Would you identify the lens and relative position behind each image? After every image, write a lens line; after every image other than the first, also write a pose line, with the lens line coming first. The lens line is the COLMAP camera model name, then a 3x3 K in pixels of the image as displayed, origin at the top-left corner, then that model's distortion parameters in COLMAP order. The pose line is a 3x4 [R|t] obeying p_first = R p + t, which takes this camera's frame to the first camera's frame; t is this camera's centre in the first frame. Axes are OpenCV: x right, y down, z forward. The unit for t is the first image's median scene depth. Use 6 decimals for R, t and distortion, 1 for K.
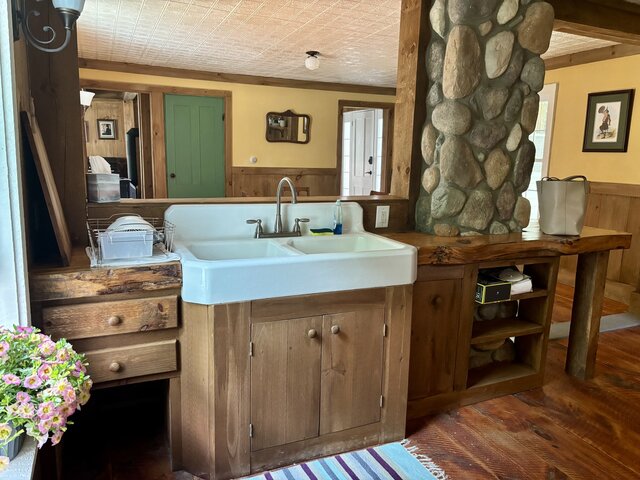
lens RADIAL K [[490.6, 0, 320.0], [0, 490.6, 240.0], [0, 0, 1]] dist [0.028882, -0.013409]
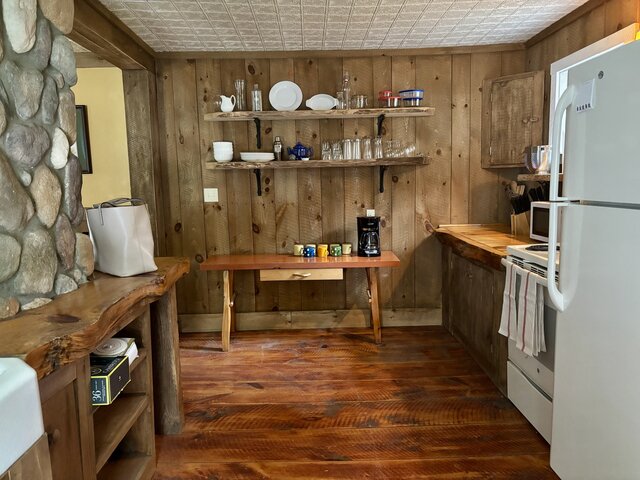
lens RADIAL K [[481.9, 0, 315.8], [0, 481.9, 243.5], [0, 0, 1]] dist [0.071315, -0.089721]
pose [[0.395562, -0.153690, 0.905489, -0.096340], [0.196115, 0.977295, 0.080206, -0.066711], [-0.897257, 0.145854, 0.416722, 0.433218]]
